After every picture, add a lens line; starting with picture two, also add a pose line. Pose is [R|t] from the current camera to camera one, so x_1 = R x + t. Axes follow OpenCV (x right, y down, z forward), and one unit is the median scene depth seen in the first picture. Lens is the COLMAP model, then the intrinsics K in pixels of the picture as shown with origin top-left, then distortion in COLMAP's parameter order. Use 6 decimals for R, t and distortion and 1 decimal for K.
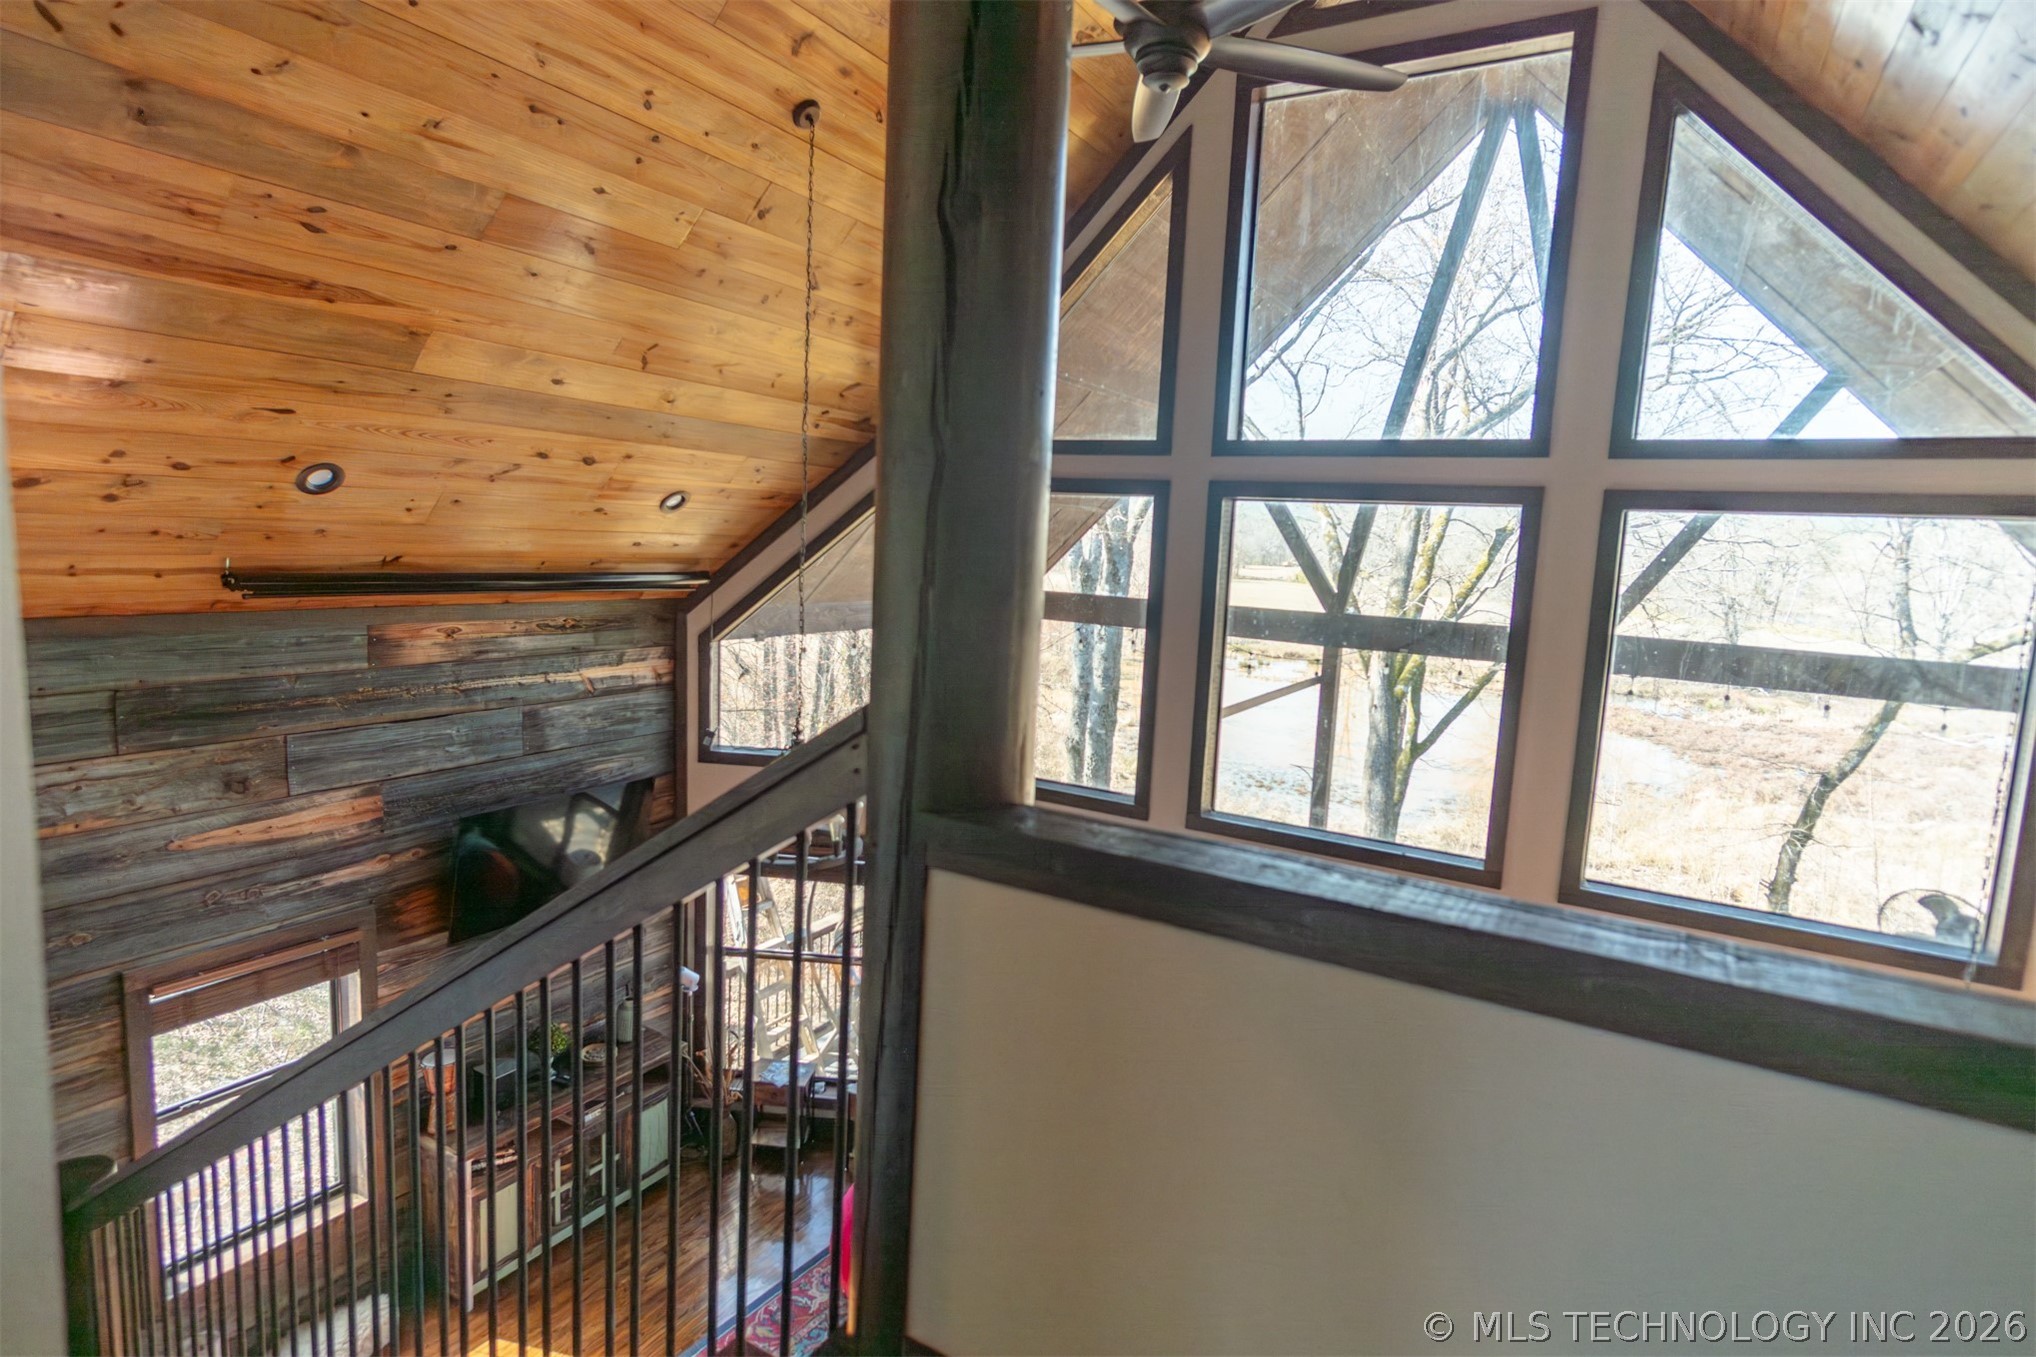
lens RADIAL K [[1067.4, 0, 1012.1], [0, 1067.4, 667.4], [0, 0, 1]] dist [0.002908, 0.000851]
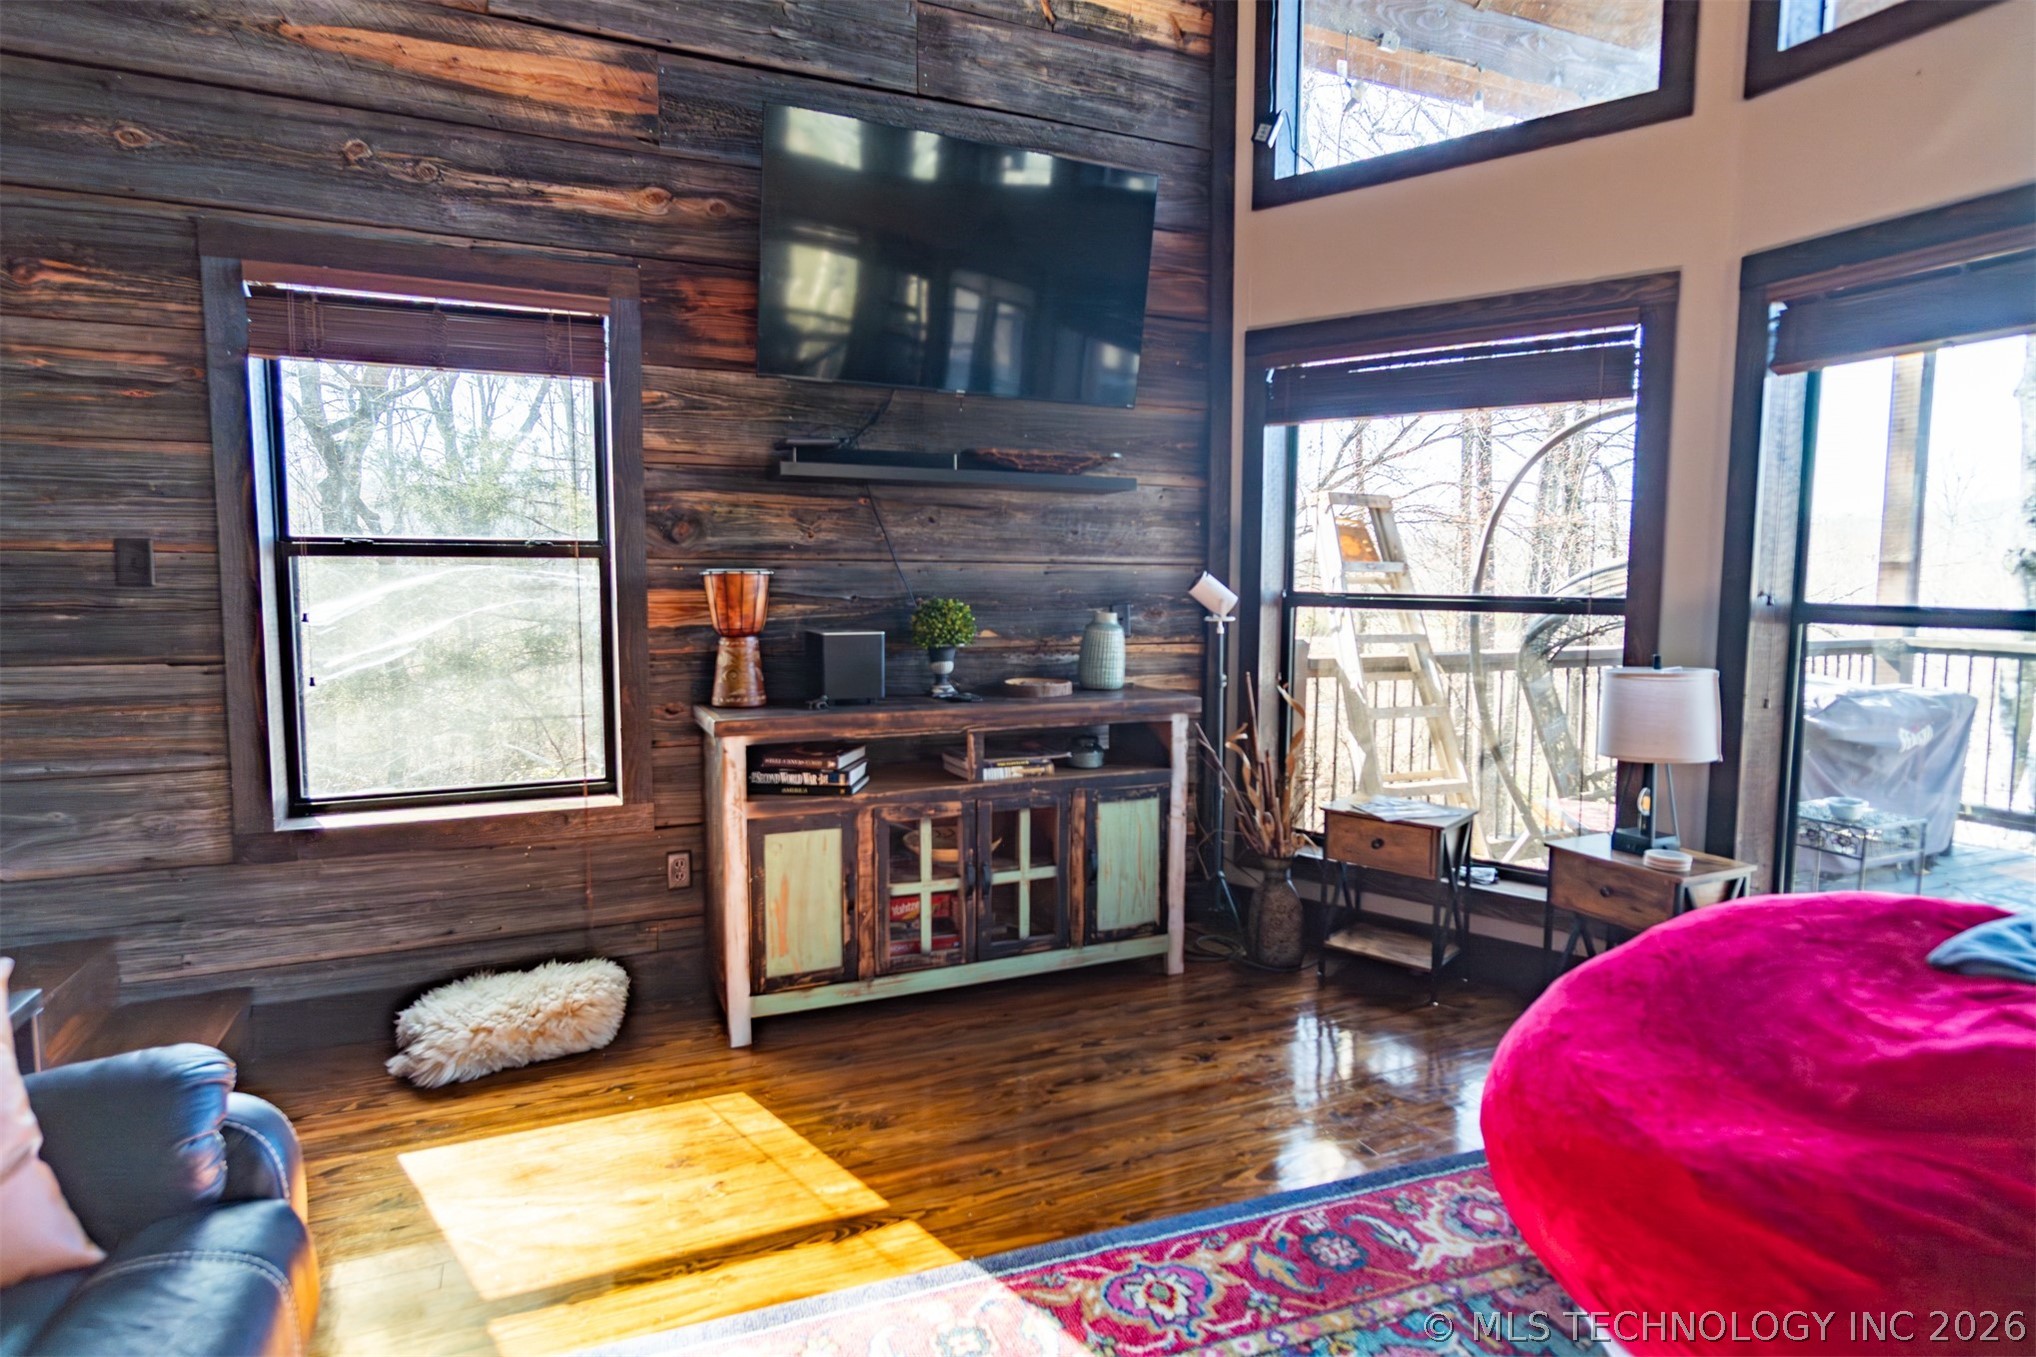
lens RADIAL K [[1084.5, 0, 1010.1], [0, 1084.5, 668.8], [0, 0, 1]] dist [0.003334, 0.003399]
pose [[0.810477, 0.009057, -0.585701, -0.103313], [-0.041303, 0.998275, -0.041717, 0.485994], [0.584313, 0.058002, 0.809453, 0.712318]]
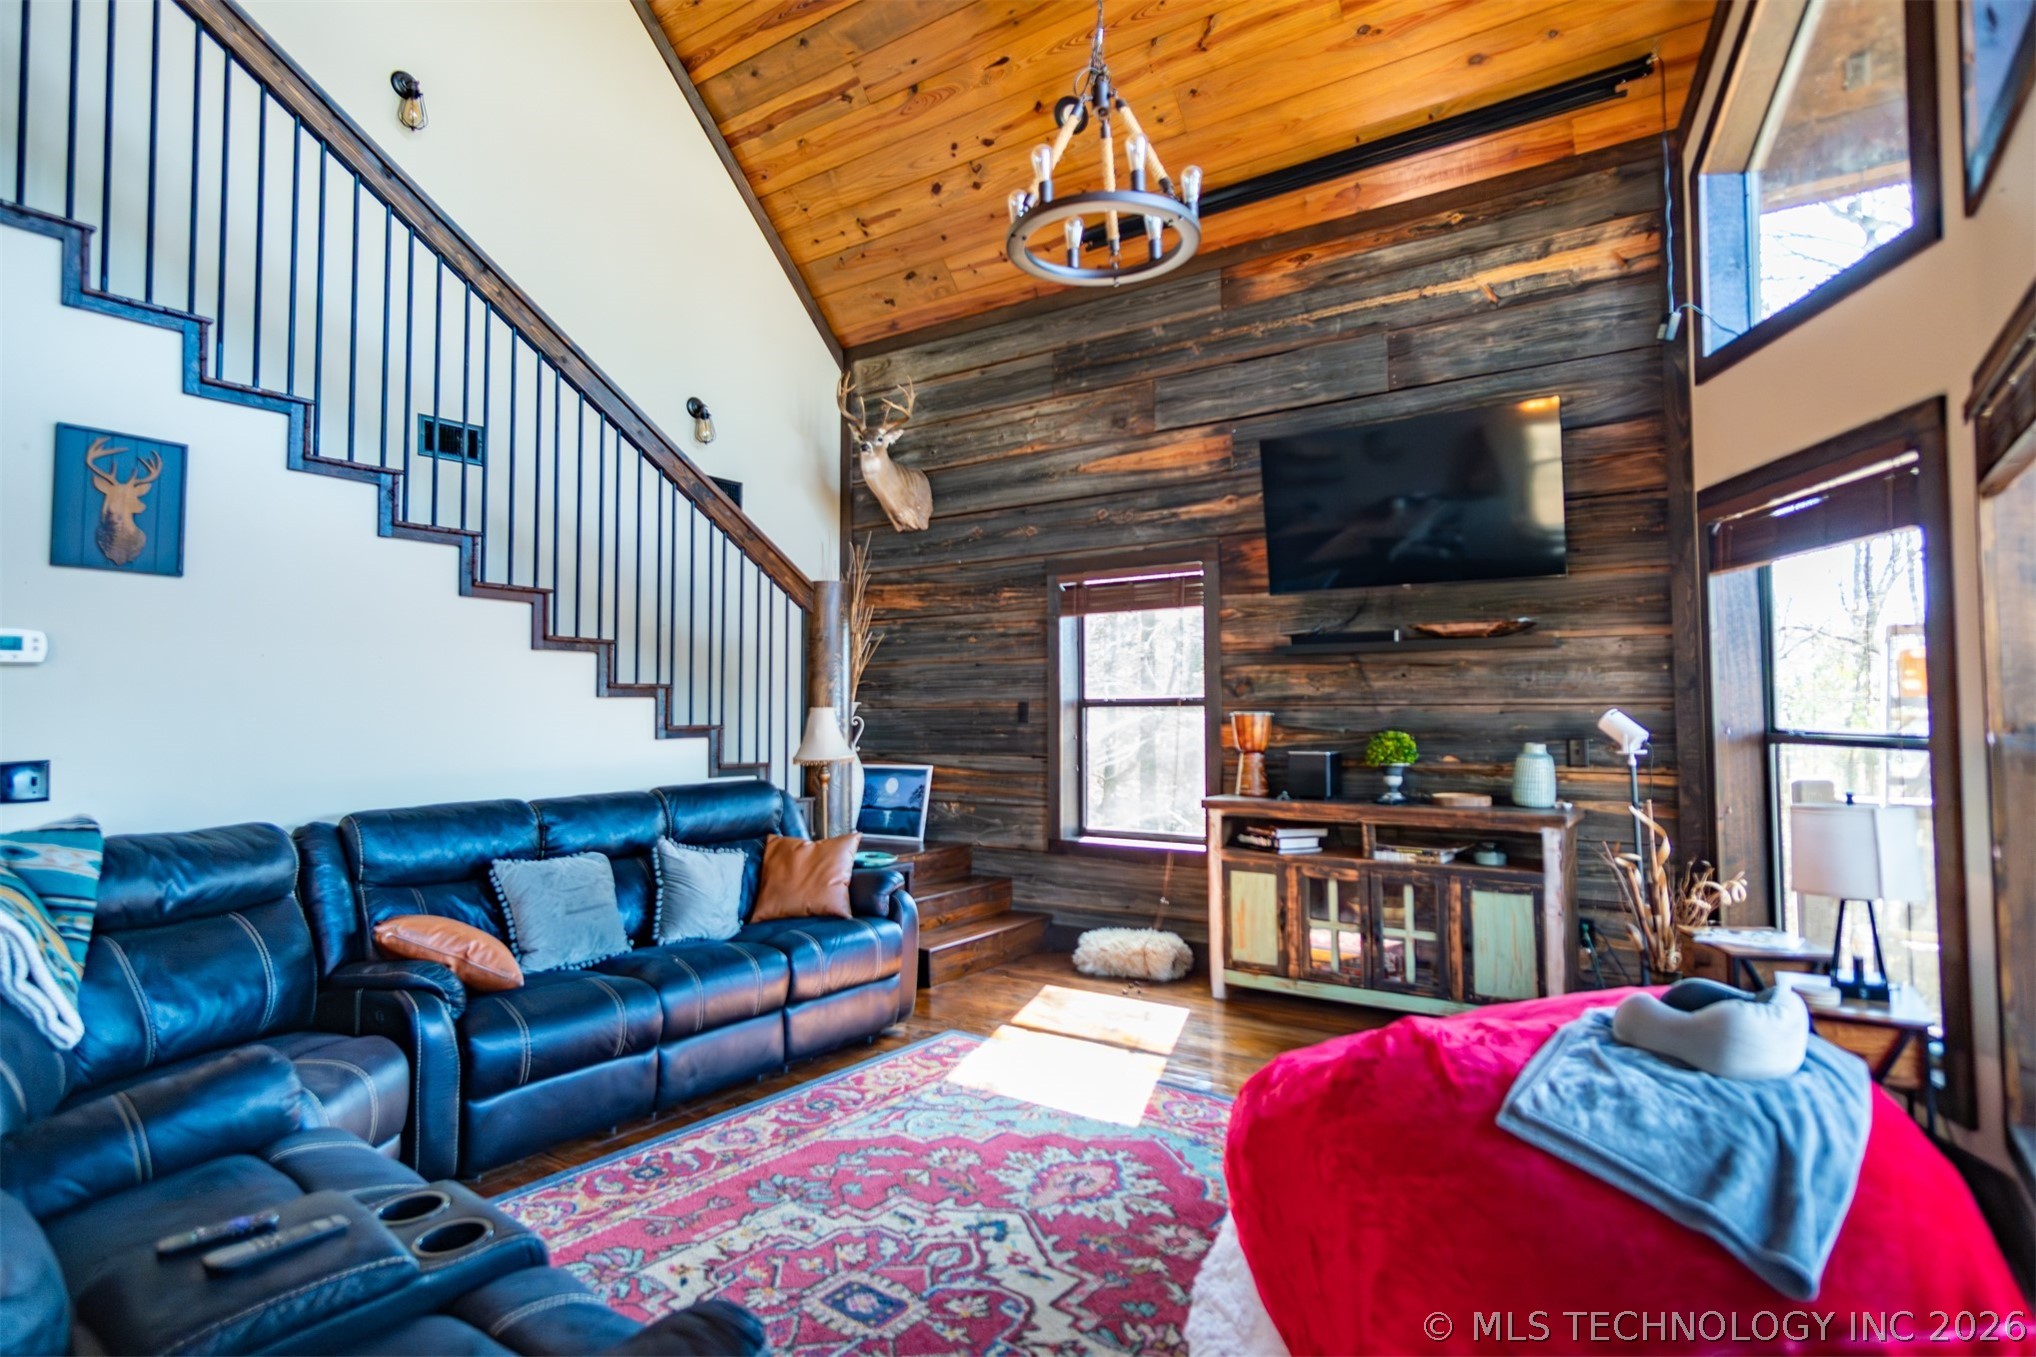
lens RADIAL K [[1067.4, 0, 1012.1], [0, 1067.4, 667.4], [0, 0, 1]] dist [0.002908, 0.000851]
pose [[-0.076339, -0.088886, -0.993112, 0.435724], [-0.124768, 0.989041, -0.078931, 0.475635], [0.989245, 0.117883, -0.086592, 0.980302]]
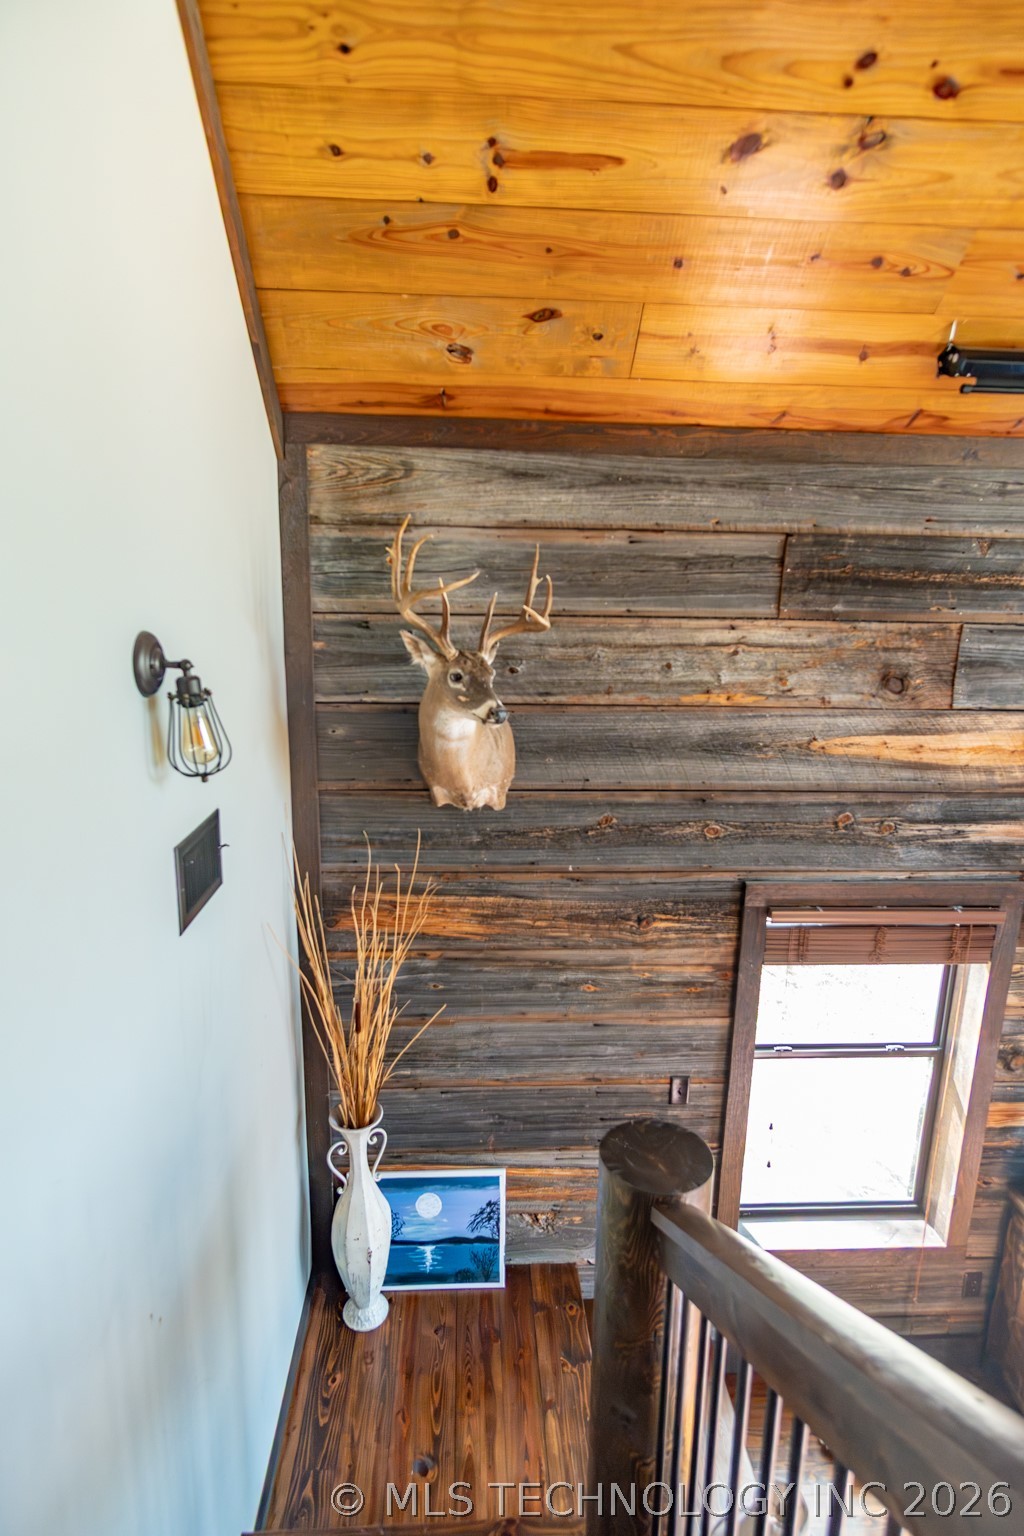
lens RADIAL K [[809.8, 0, 504.9], [0, 809.8, 775.5], [0, 0, 1]] dist [0.002995, 0.001370]
pose [[0.553273, 0.155540, -0.818350, -0.382292], [-0.099044, 0.987727, 0.120770, 0.128886], [0.827091, 0.014234, 0.561888, 0.432093]]
